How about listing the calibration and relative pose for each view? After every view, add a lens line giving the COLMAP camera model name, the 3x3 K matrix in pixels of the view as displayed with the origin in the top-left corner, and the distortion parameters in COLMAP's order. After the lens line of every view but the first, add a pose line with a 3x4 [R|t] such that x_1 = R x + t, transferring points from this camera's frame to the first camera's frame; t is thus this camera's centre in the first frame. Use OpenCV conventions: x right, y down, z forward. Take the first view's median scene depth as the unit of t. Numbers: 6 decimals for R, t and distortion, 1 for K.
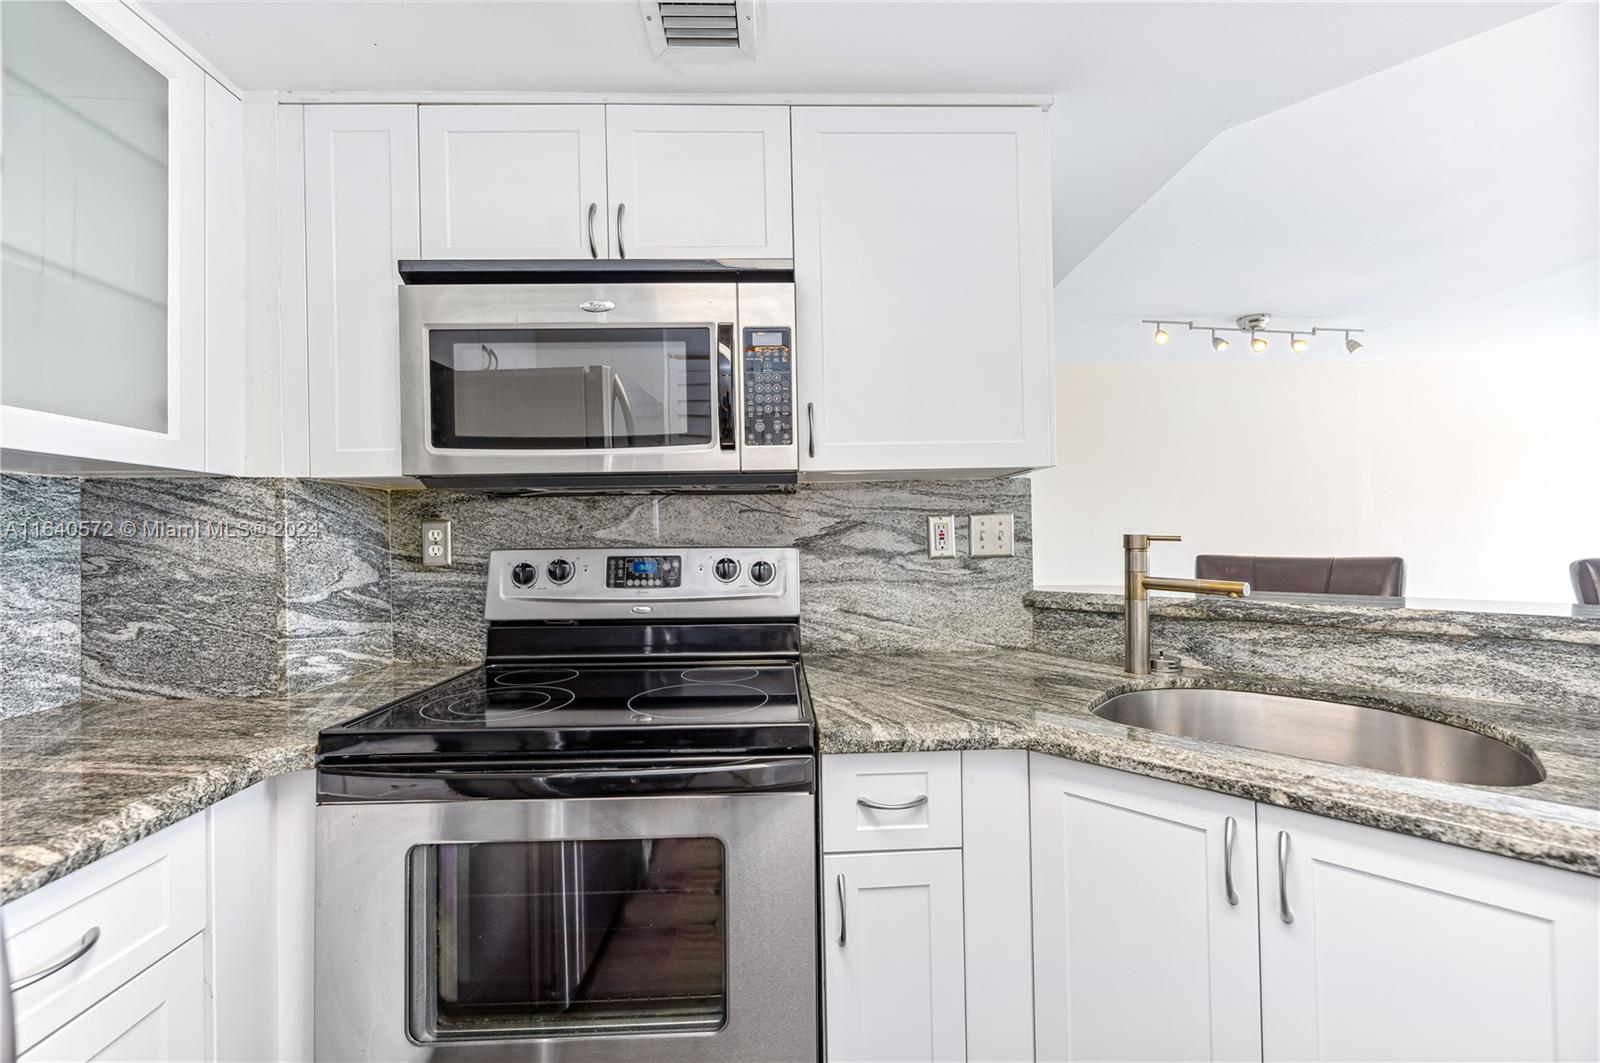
lens RADIAL K [[637.0, 0, 805.1], [0, 637.0, 535.7], [0, 0, 1]] dist [-0.000169, 0.000443]
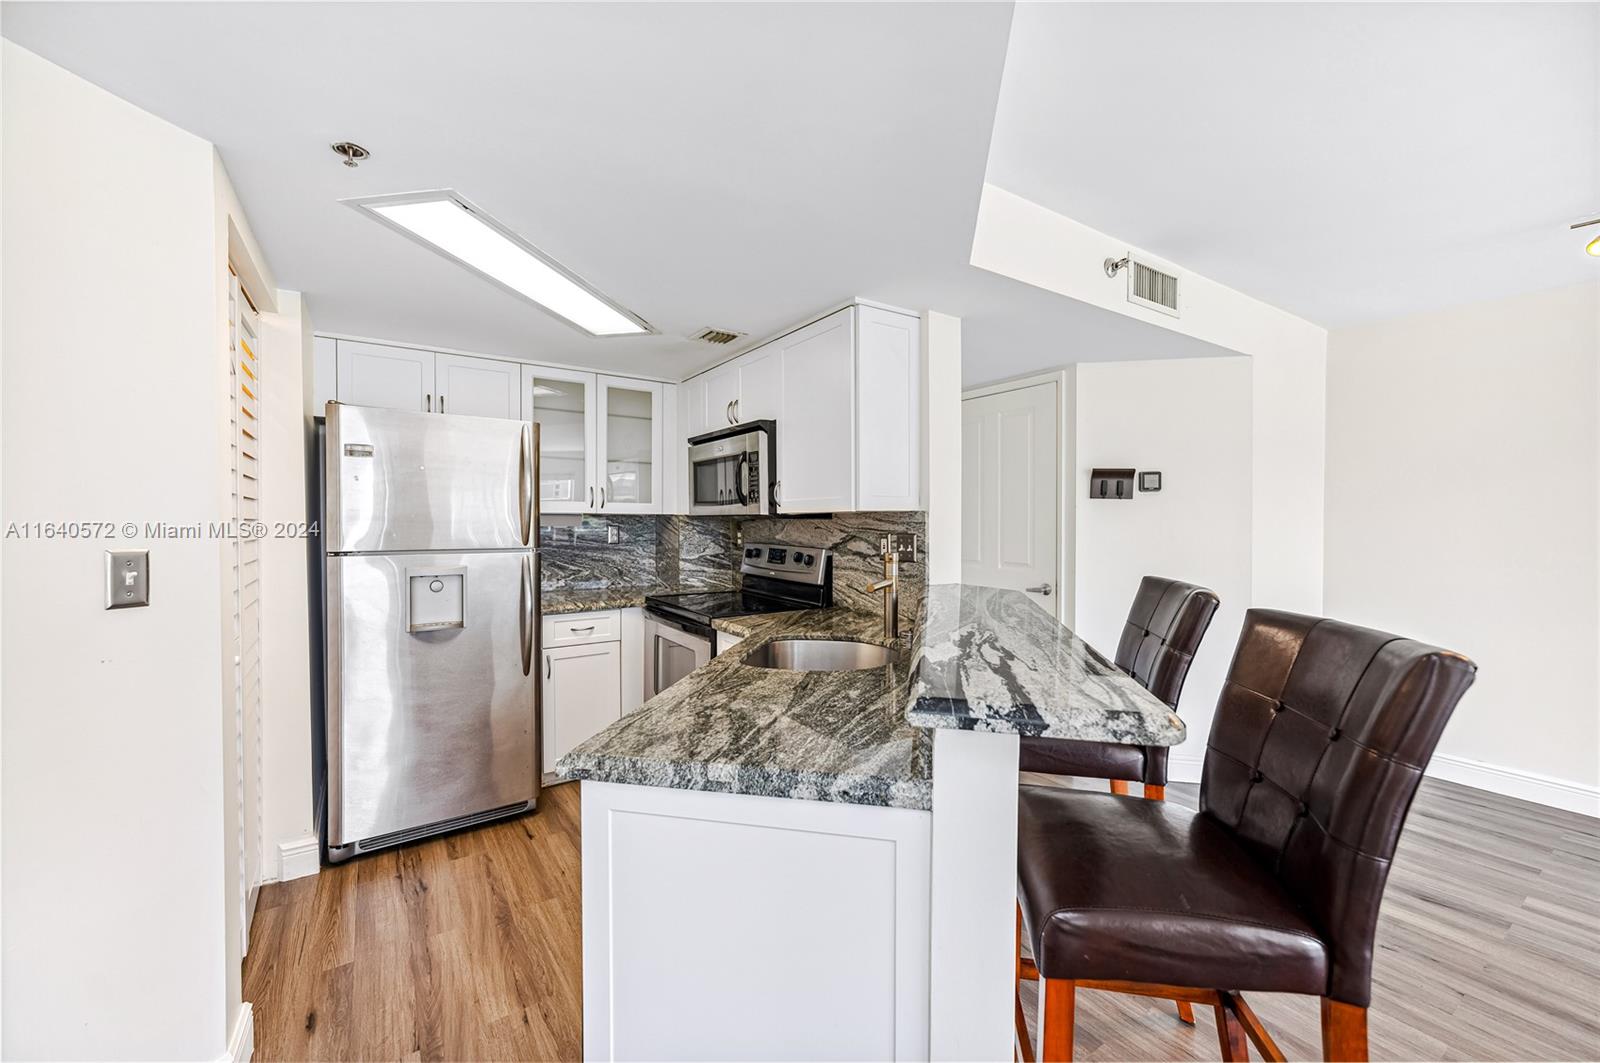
lens RADIAL K [[637.0, 0, 792.7], [0, 637.0, 529.6], [0, 0, 1]] dist [-0.000169, 0.000443]
pose [[0.520778, 0.030644, -0.853142, 1.918824], [-0.005274, 0.999452, 0.032680, -0.123086], [0.853676, -0.012519, 0.520655, -0.066946]]
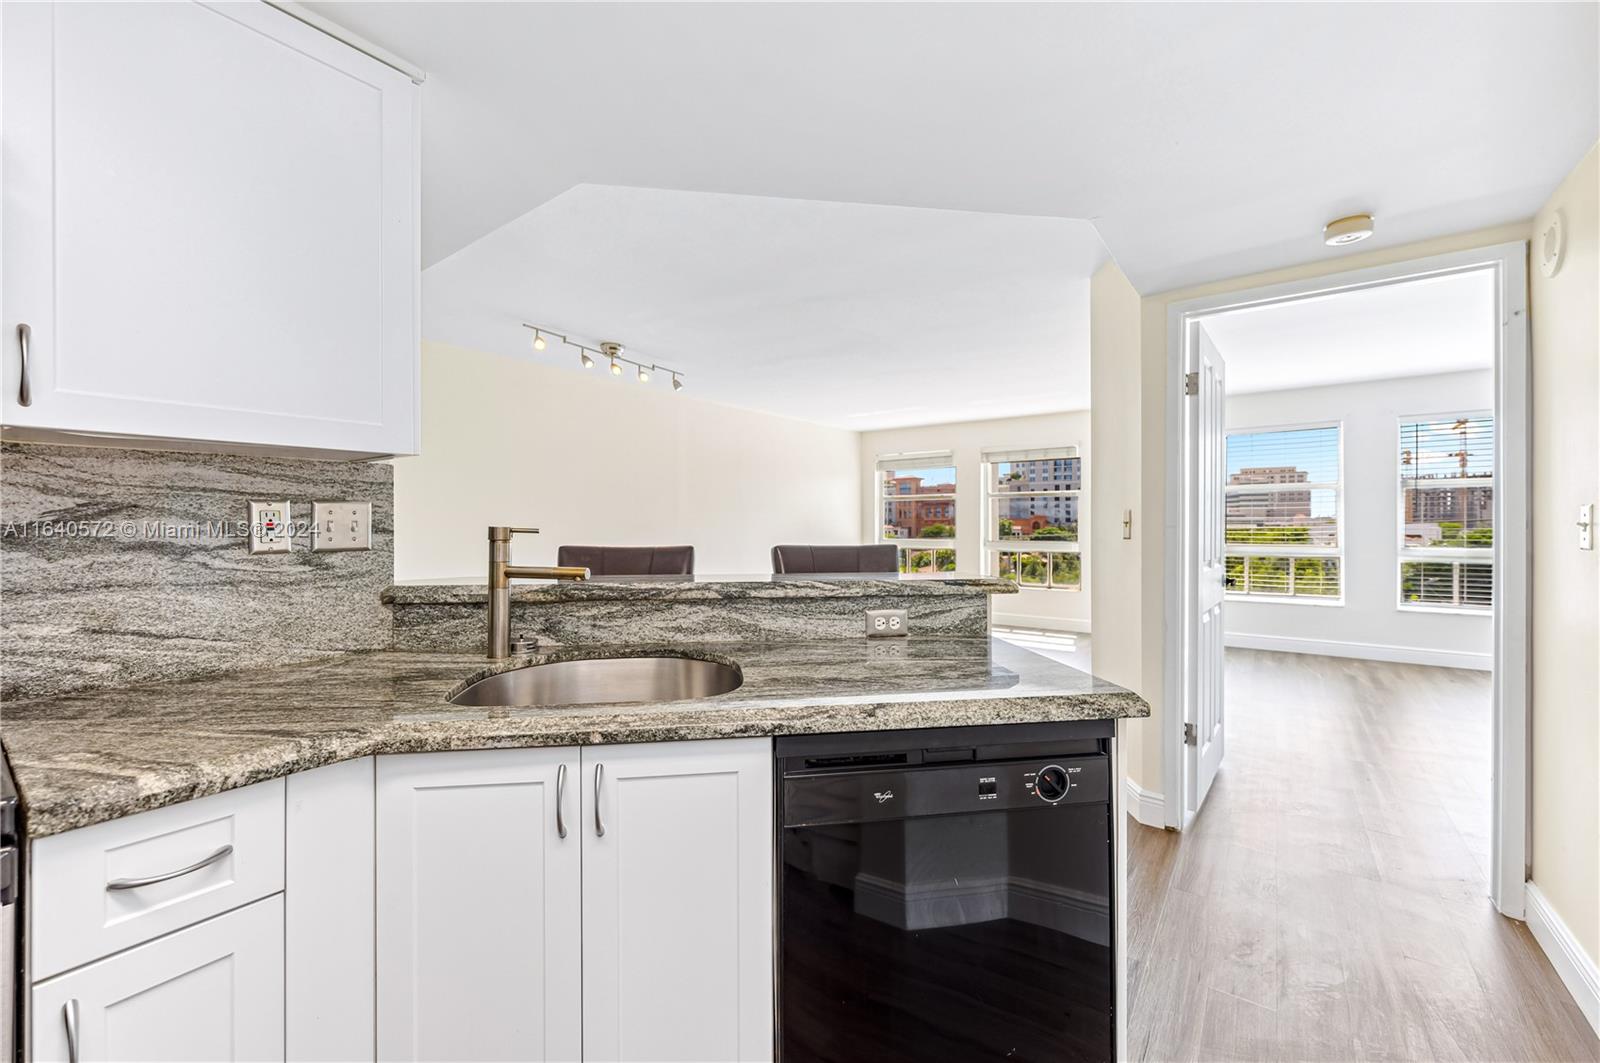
lens RADIAL K [[637.0, 0, 790.0], [0, 637.0, 521.6], [0, 0, 1]] dist [-0.000169, 0.000443]
pose [[0.632633, 0.018642, 0.774227, 0.002958], [-0.010988, 0.999826, -0.015096, -0.000037], [-0.774374, 0.001044, 0.632728, -0.048292]]
